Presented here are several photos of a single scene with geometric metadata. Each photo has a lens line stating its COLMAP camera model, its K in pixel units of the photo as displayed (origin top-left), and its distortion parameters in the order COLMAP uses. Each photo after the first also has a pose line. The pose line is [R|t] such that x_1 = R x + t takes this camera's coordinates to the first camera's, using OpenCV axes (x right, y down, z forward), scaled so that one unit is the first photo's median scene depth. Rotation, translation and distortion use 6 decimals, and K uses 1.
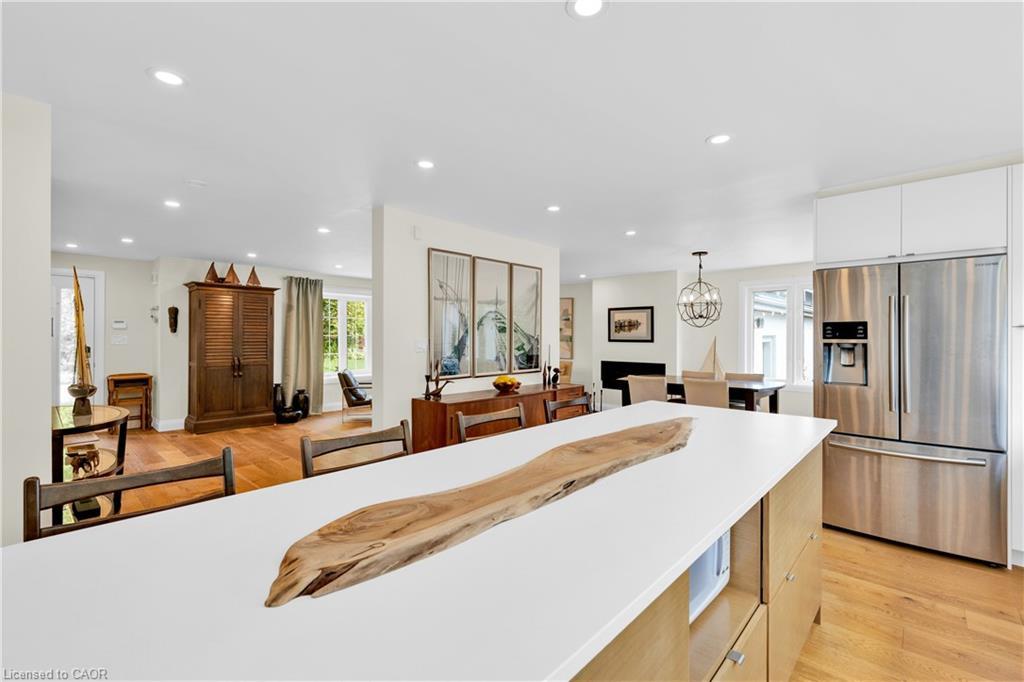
lens RADIAL K [[453.2, 0, 512.3], [0, 453.2, 337.5], [0, 0, 1]] dist [0.001753, 0.000142]
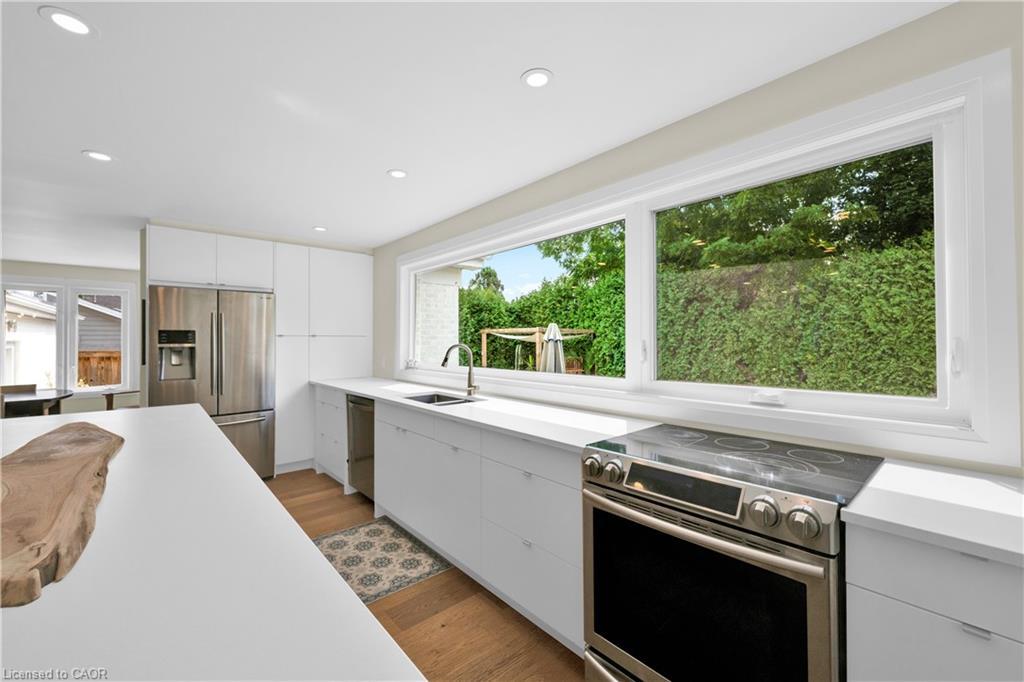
lens RADIAL K [[416.2, 0, 512.0], [0, 416.2, 338.0], [0, 0, 1]] dist [0.000059, 0.000004]
pose [[0.102567, 0.004809, 0.994715, -0.333879], [0.007645, 0.999955, -0.005622, 0.000962], [-0.994697, 0.008181, 0.102525, -0.047344]]
